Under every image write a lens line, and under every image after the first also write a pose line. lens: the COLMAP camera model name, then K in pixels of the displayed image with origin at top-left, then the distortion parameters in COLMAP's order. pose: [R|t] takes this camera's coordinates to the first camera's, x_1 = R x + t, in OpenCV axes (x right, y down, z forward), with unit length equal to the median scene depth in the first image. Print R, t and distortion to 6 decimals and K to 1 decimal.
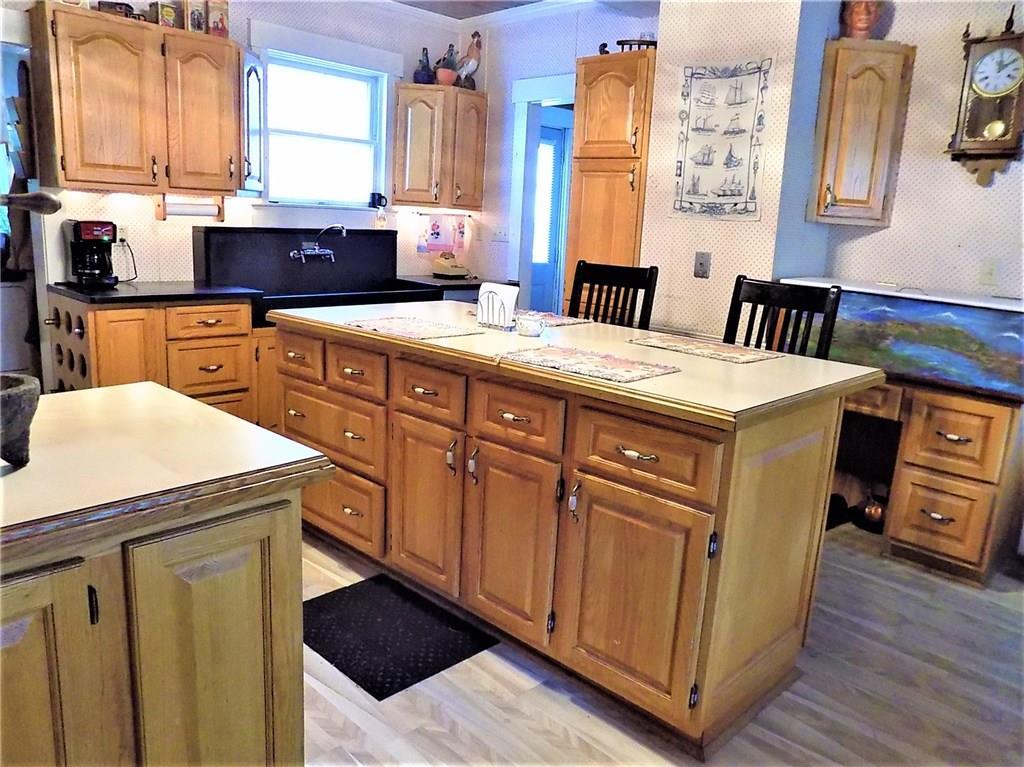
lens RADIAL K [[764.2, 0, 512.0], [0, 764.2, 383.5], [0, 0, 1]] dist [-0.000018, 0.004949]
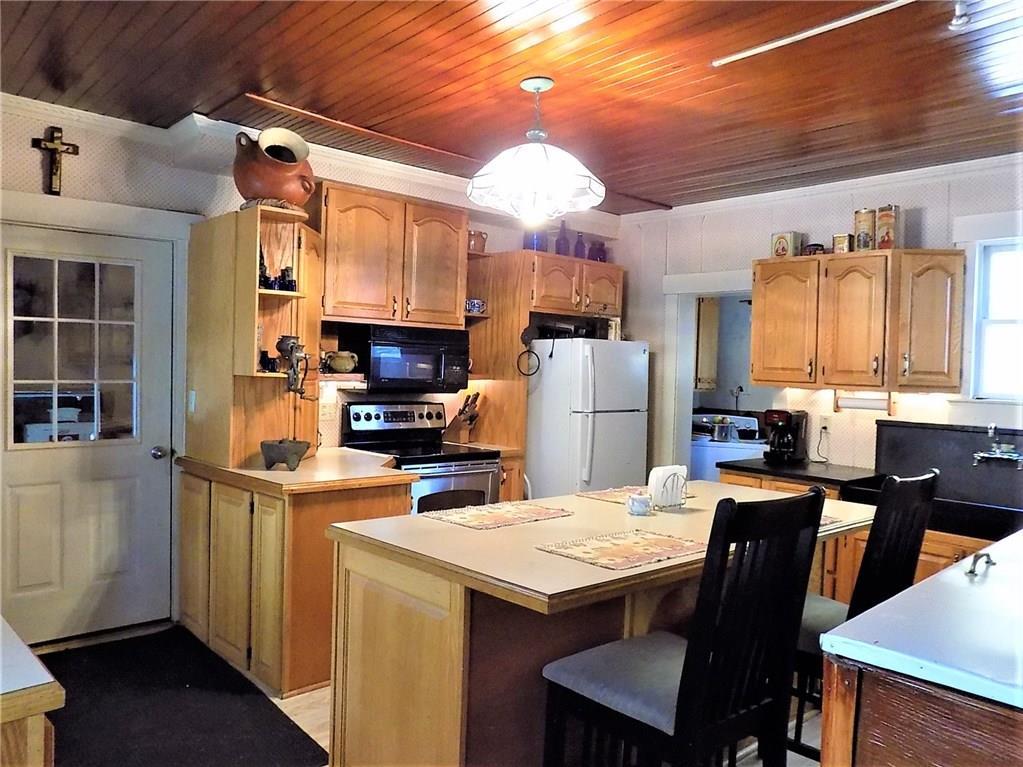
lens RADIAL K [[763.4, 0, 511.5], [0, 763.4, 383.5], [0, 0, 1]] dist [-0.000018, 0.004949]
pose [[-0.051066, -0.023187, -0.998426, 0.728065], [-0.248134, 0.968676, -0.009805, -0.127221], [0.967379, 0.247243, -0.055220, 0.601038]]
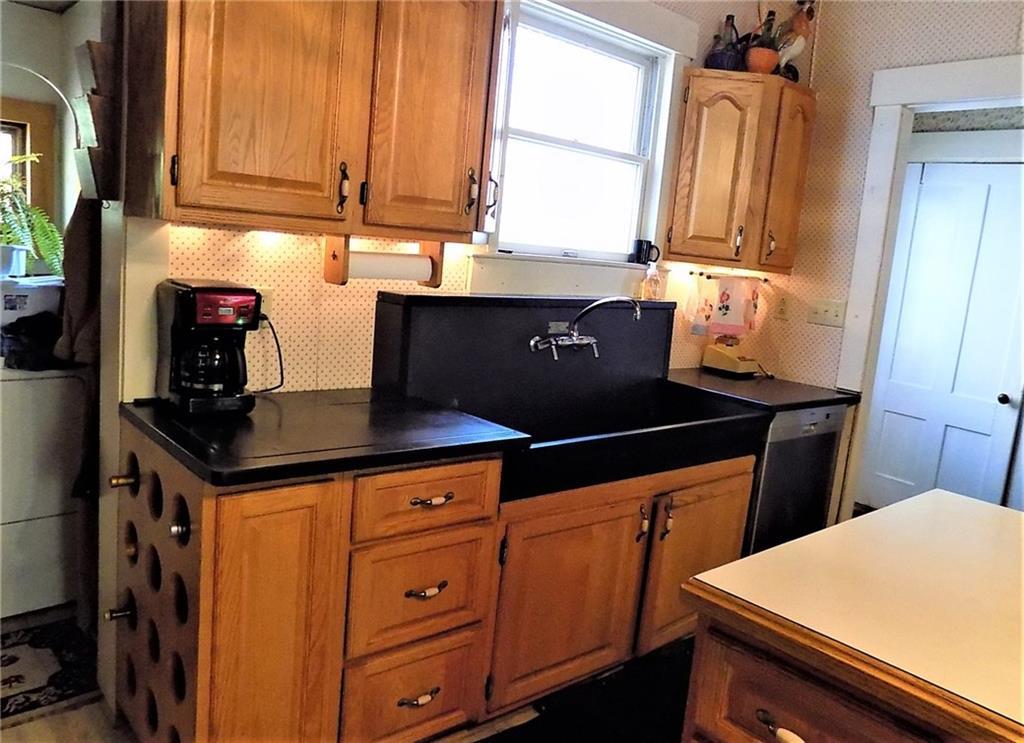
lens RADIAL K [[768.9, 0, 512.0], [0, 768.9, 371.5], [0, 0, 1]] dist [-0.032913, 0.002958]
pose [[0.996785, 0.049590, -0.062938, -0.309574], [-0.053174, 0.996979, -0.056613, -0.133393], [0.059940, 0.059777, 0.996410, 0.496185]]
